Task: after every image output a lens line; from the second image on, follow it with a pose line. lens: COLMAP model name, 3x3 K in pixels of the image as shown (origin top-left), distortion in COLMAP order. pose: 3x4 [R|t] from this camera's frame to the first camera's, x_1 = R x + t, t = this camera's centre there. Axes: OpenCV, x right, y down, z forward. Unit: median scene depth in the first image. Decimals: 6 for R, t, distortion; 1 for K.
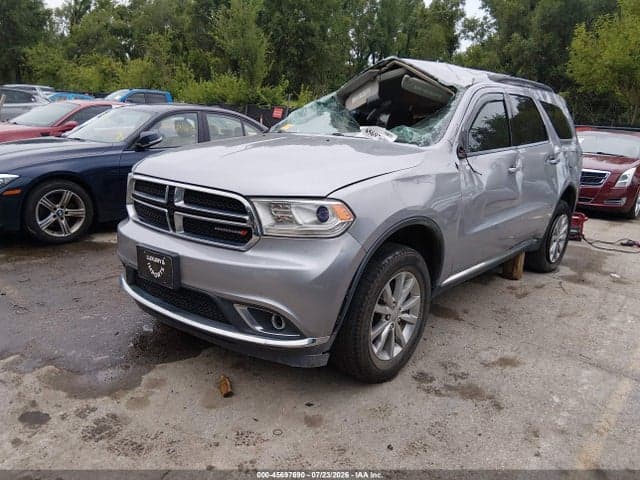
lens RADIAL K [[484.9, 0, 320.9], [0, 484.9, 243.2], [0, 0, 1]] dist [0.092347, -0.157182]
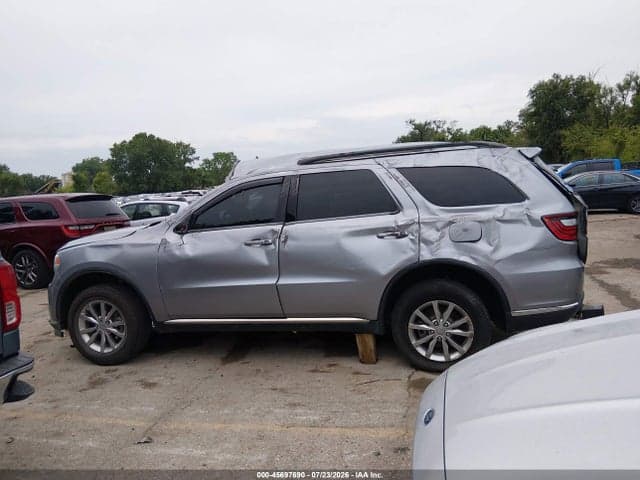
lens RADIAL K [[484.9, 0, 320.9], [0, 484.9, 243.2], [0, 0, 1]] dist [0.092347, -0.157182]
pose [[0.464491, 0.013582, -0.885474, 1.293991], [-0.140147, 0.988410, -0.058355, -0.091637], [0.874418, 0.151202, 0.461011, 0.536601]]
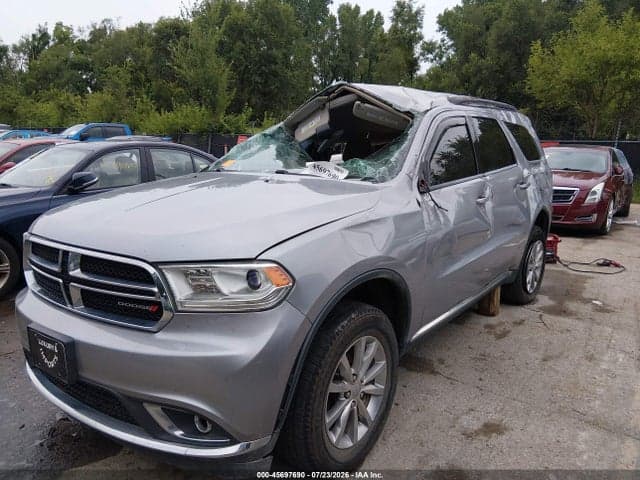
lens RADIAL K [[484.9, 0, 320.9], [0, 484.9, 243.2], [0, 0, 1]] dist [0.092347, -0.157182]
pose [[0.997144, -0.054132, 0.052666, 0.040545], [0.056528, 0.997381, -0.045127, -0.041856], [-0.050085, 0.047975, 0.997592, 0.109382]]
